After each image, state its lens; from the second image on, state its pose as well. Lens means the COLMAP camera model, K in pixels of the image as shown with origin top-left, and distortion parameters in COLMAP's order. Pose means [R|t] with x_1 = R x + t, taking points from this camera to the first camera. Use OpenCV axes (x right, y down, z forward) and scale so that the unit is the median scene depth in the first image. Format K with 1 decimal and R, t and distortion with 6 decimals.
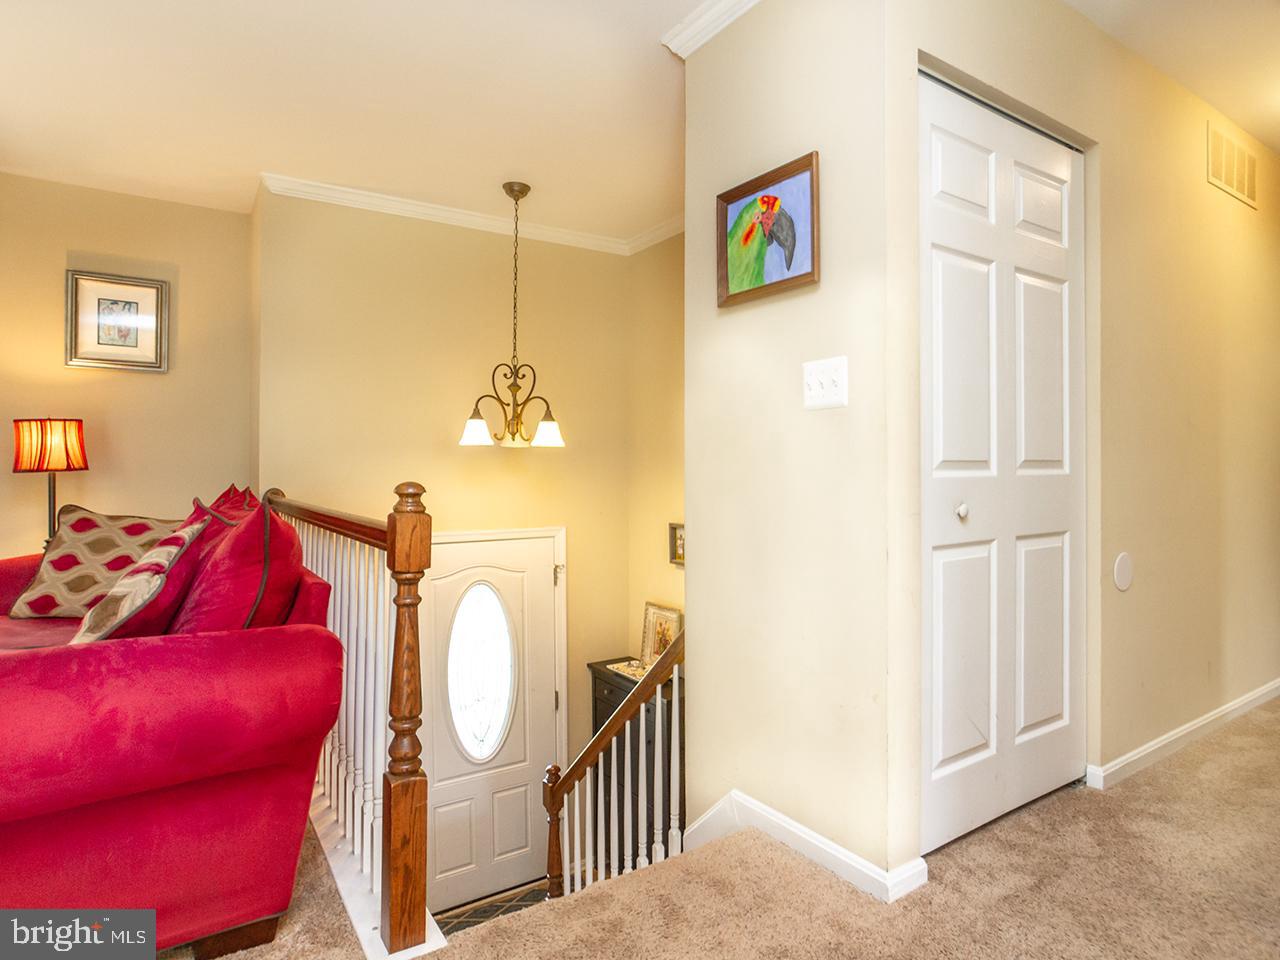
lens RADIAL K [[682.4, 0, 611.7], [0, 682.4, 472.1], [0, 0, 1]] dist [-0.034781, 0.011312]
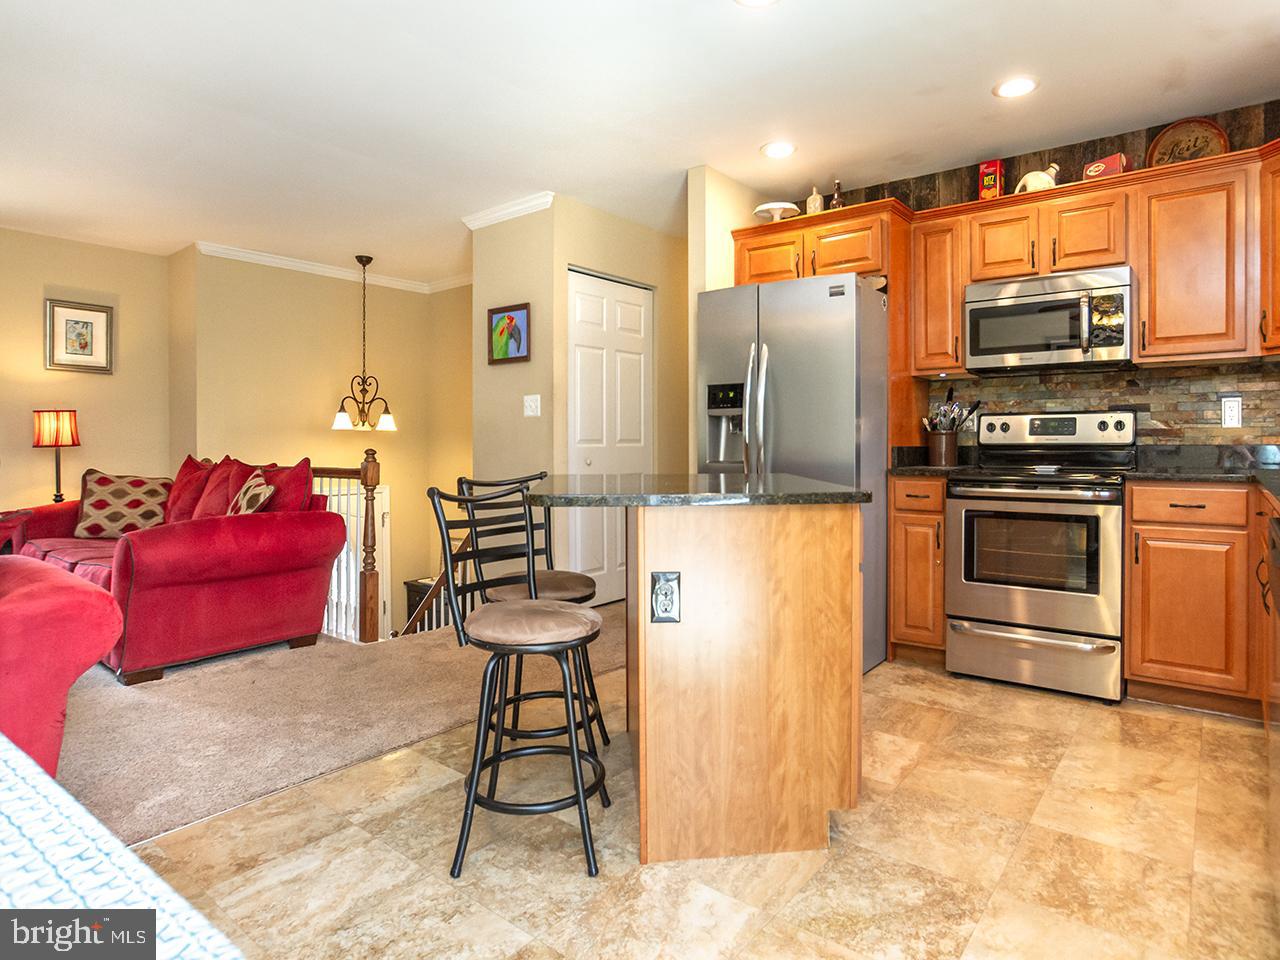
lens RADIAL K [[743.6, 0, 599.3], [0, 743.6, 464.9], [0, 0, 1]] dist [-0.043625, 0.000347]
pose [[0.967954, -0.008095, 0.250999, -0.049451], [0.002191, 0.999715, 0.023793, 0.003559], [-0.251120, -0.022481, 0.967695, -0.755360]]
